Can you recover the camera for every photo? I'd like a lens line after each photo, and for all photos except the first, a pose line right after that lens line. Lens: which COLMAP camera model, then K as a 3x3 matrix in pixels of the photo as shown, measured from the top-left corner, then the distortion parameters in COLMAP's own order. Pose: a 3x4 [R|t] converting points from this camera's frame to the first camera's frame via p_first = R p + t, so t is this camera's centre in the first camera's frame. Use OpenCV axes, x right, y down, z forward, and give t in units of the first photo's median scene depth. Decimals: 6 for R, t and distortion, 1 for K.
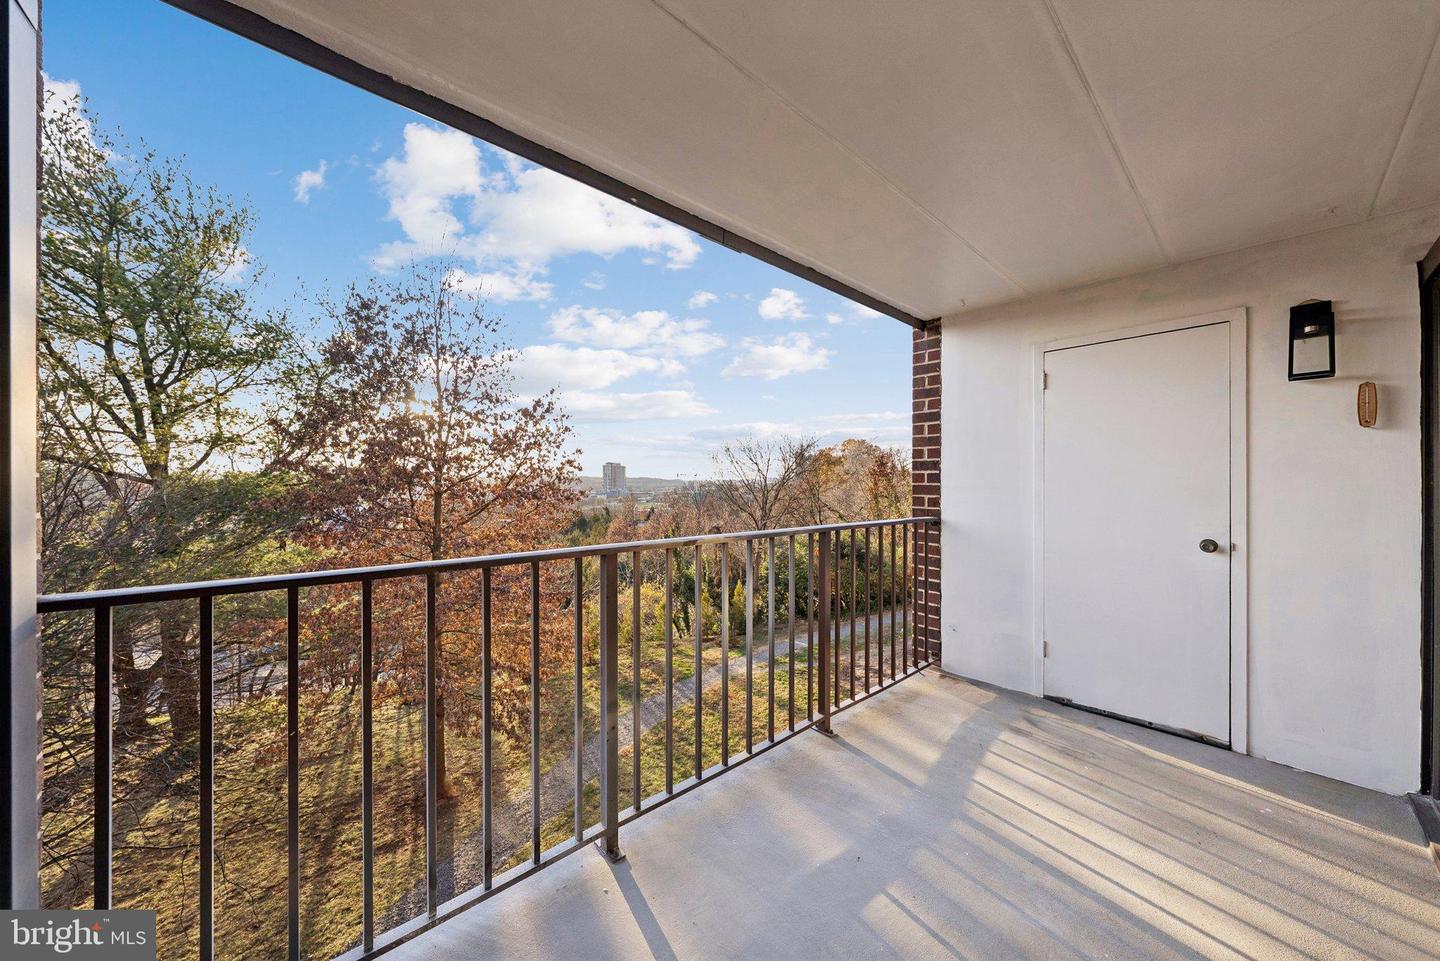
lens RADIAL K [[491.4, 0, 721.1], [0, 491.4, 478.4], [0, 0, 1]] dist [-0.001960, 0.000163]
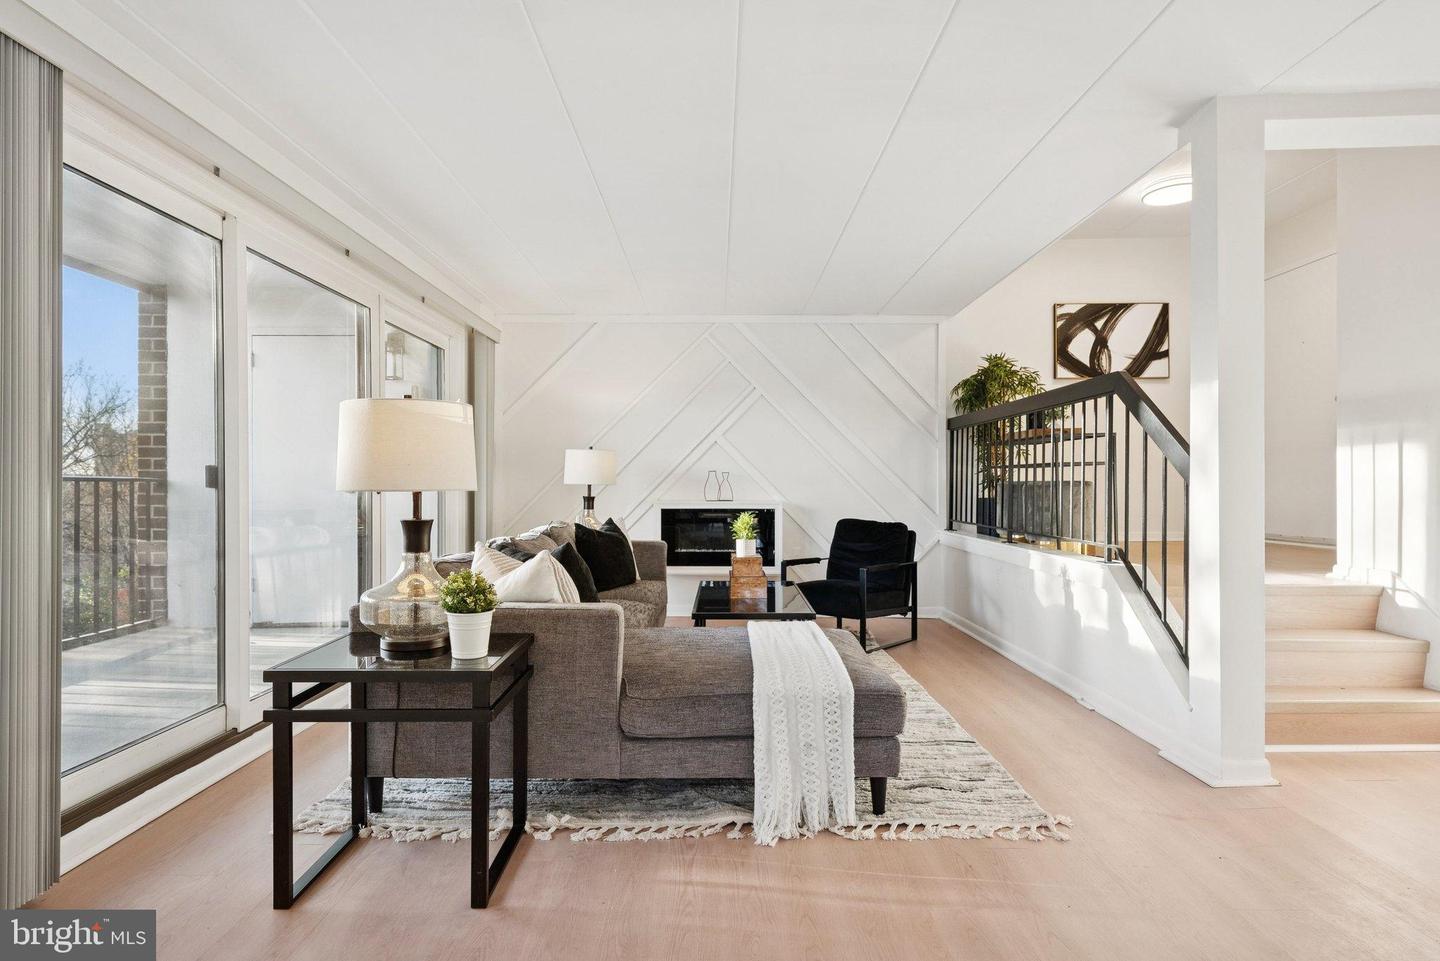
lens RADIAL K [[794.9, 0, 708.3], [0, 794.9, 486.0], [0, 0, 1]] dist [0.004400, 0.001796]
pose [[0.681232, 0.002904, 0.732062, -0.002180], [-0.006305, 0.999978, 0.001901, 0.081908], [-0.732040, -0.005910, 0.681236, -0.950267]]
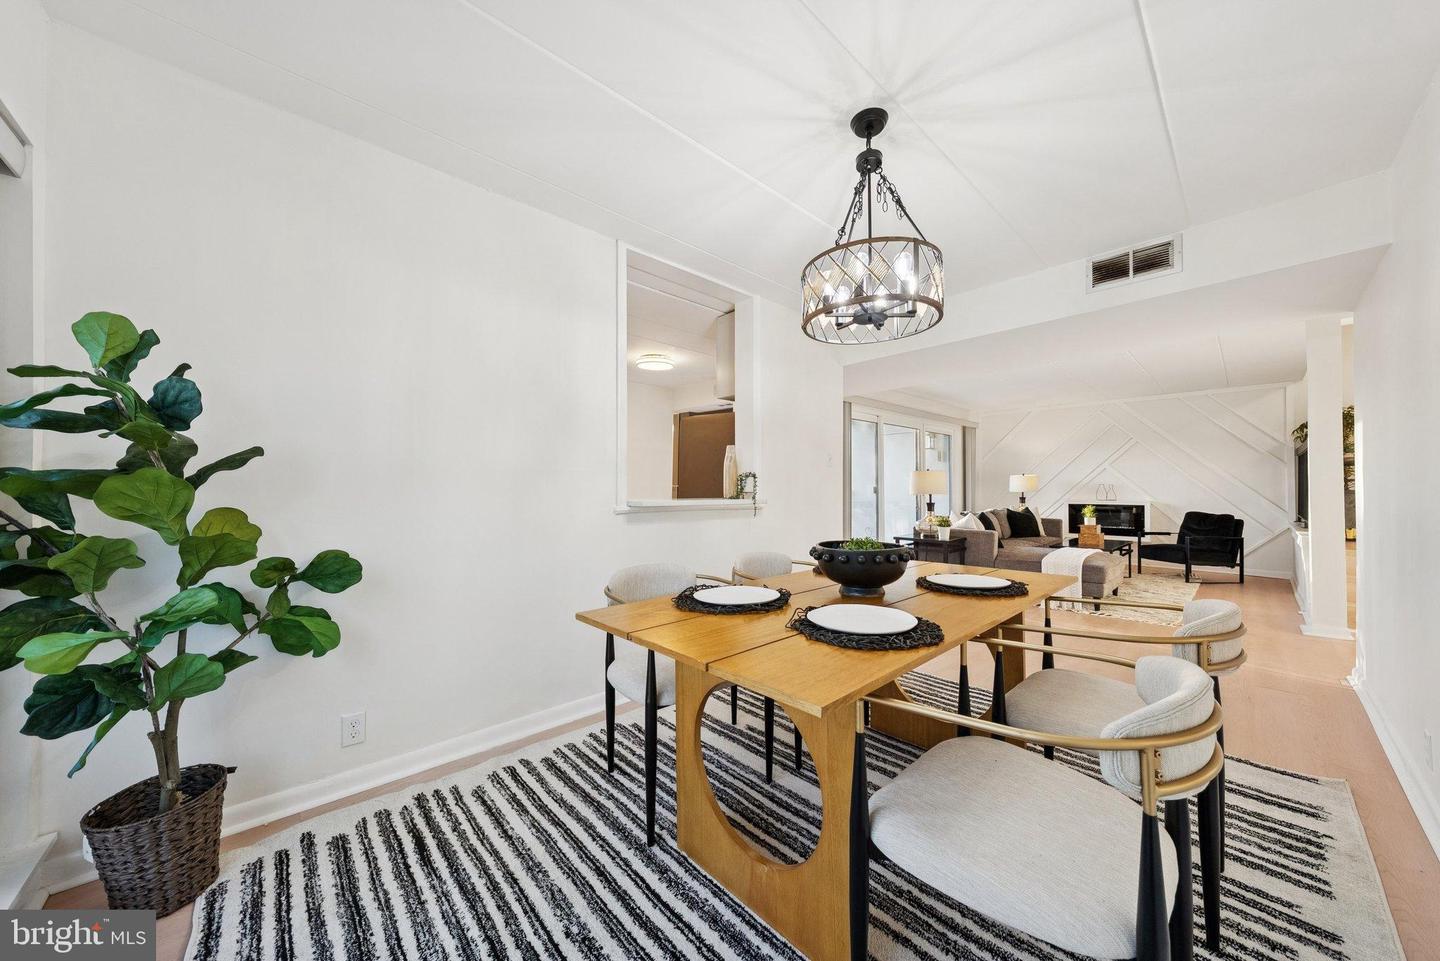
lens RADIAL K [[491.4, 0, 716.5], [0, 491.4, 481.7], [0, 0, 1]] dist [-0.001960, 0.000163]
pose [[0.999884, 0.000361, 0.015247, -0.364388], [-0.000178, 0.999928, -0.012011, 0.065804], [-0.015250, 0.012007, 0.999812, -1.822326]]
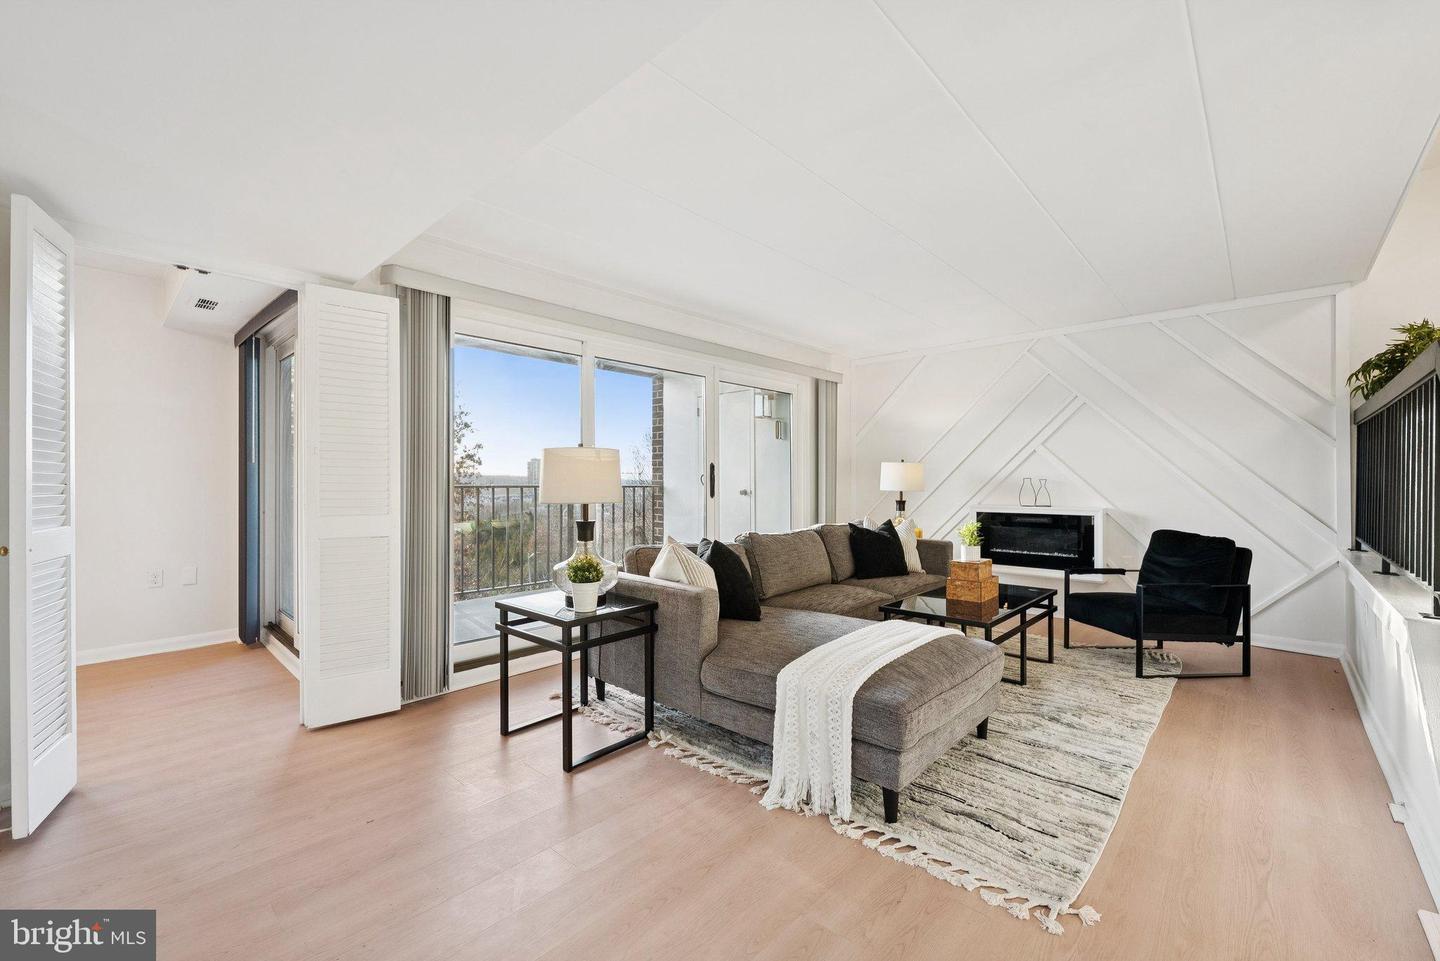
lens RADIAL K [[601.2, 0, 708.0], [0, 601.2, 477.4], [0, 0, 1]] dist [-0.000664, 0.000721]
pose [[0.998407, 0.001957, 0.056379, 0.476751], [-0.001778, 0.999993, -0.003222, 0.054724], [-0.056385, 0.003117, 0.998404, -1.149825]]
